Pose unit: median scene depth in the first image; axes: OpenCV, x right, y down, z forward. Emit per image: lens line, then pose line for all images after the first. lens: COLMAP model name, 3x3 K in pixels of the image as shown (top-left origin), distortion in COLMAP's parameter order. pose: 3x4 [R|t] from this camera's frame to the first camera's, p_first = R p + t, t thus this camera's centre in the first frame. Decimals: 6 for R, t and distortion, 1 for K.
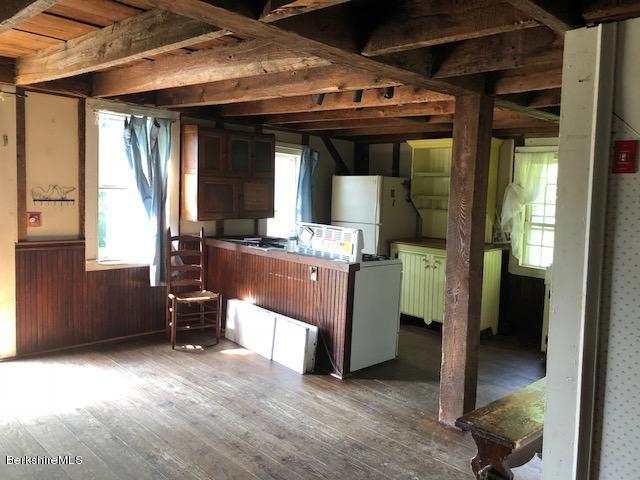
lens RADIAL K [[523.8, 0, 320.0], [0, 523.8, 240.0], [0, 0, 1]] dist [0.001825, 0.003420]
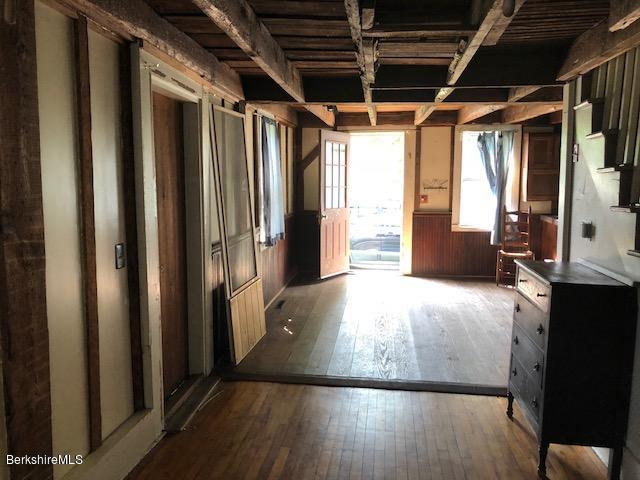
lens RADIAL K [[523.8, 0, 320.0], [0, 523.8, 240.0], [0, 0, 1]] dist [0.001825, 0.003420]
pose [[0.609802, 0.052523, -0.790811, 0.596254], [-0.048996, 0.998391, 0.028529, 0.060097], [0.791038, 0.021350, 0.611395, -0.323372]]
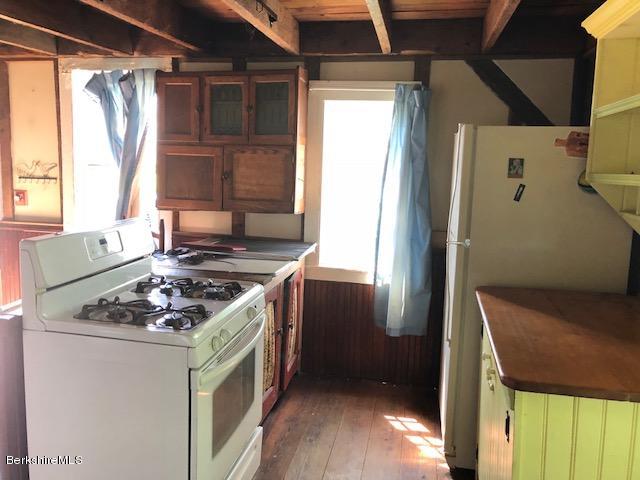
lens RADIAL K [[523.8, 0, 320.0], [0, 523.8, 240.0], [0, 0, 1]] dist [0.001825, 0.003420]
pose [[0.546842, 0.093164, -0.832036, 0.508245], [-0.087117, 0.994727, 0.054125, -0.057626], [0.832691, 0.042886, 0.552075, 0.869528]]
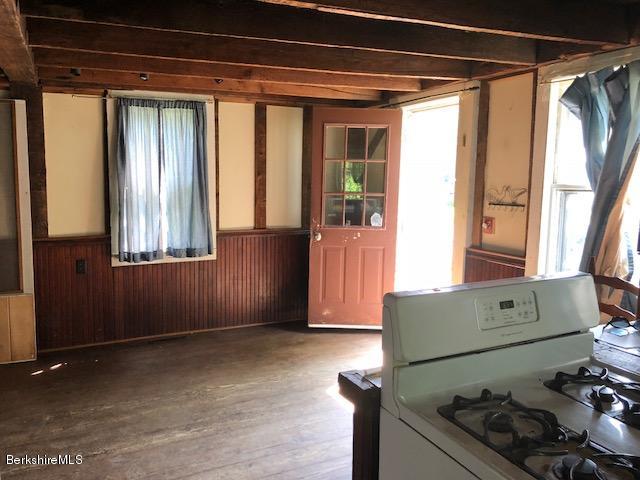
lens RADIAL K [[523.8, 0, 320.0], [0, 523.8, 240.0], [0, 0, 1]] dist [0.001825, 0.003420]
pose [[-0.339039, 0.070099, -0.938157, 0.356556], [-0.112363, 0.987064, 0.114360, -0.078422], [0.934038, 0.144187, -0.326777, 0.959182]]
